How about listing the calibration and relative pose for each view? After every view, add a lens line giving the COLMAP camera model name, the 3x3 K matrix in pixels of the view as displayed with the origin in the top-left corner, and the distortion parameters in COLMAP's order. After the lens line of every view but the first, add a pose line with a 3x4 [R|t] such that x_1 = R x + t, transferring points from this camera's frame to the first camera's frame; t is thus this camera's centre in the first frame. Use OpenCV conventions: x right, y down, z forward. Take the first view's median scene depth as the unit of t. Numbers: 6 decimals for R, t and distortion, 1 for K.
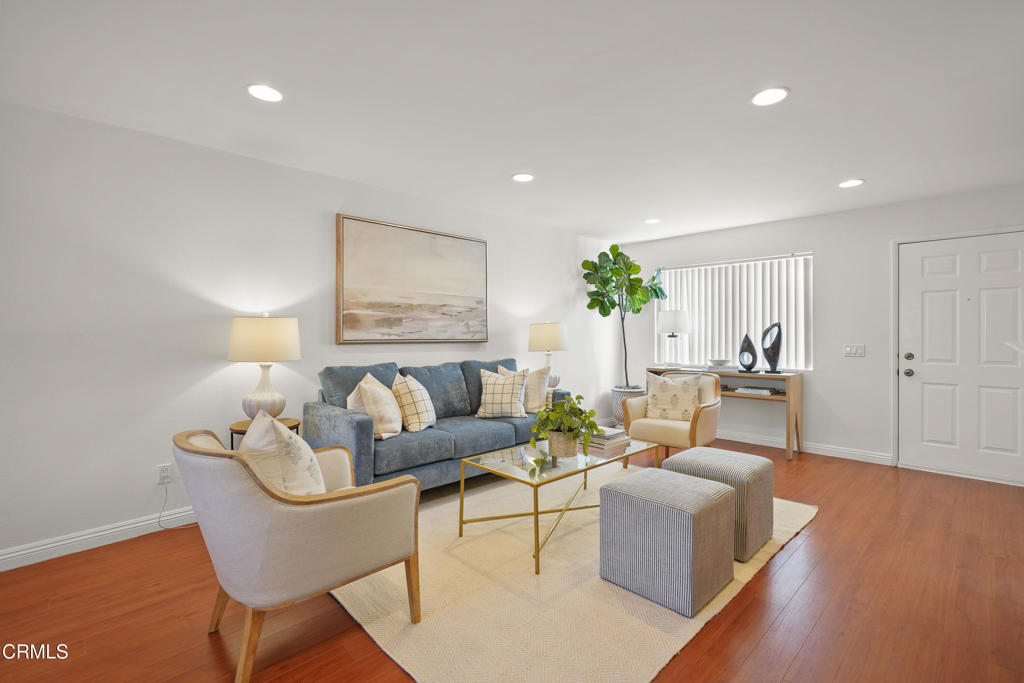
lens RADIAL K [[462.5, 0, 510.0], [0, 462.5, 341.1], [0, 0, 1]] dist [-0.001887, 0.000065]
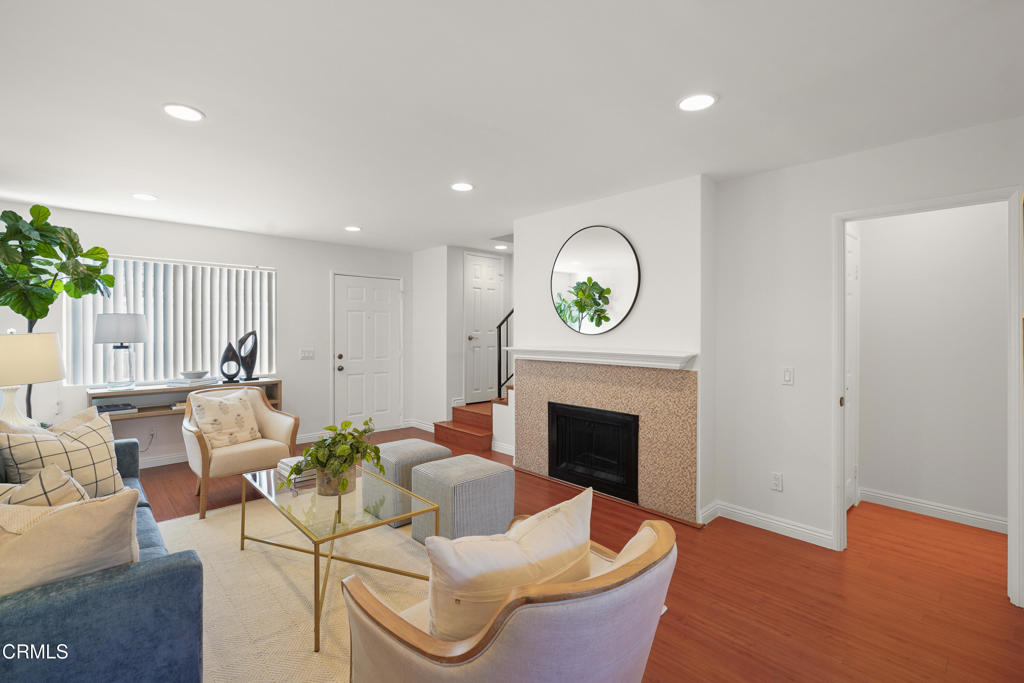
lens RADIAL K [[462.5, 0, 521.2], [0, 462.5, 333.7], [0, 0, 1]] dist [-0.001887, 0.000065]
pose [[0.022517, -0.006467, 0.999726, -0.442789], [0.013745, 0.999887, 0.006159, -0.031910], [-0.999652, 0.013603, 0.022603, 0.370199]]
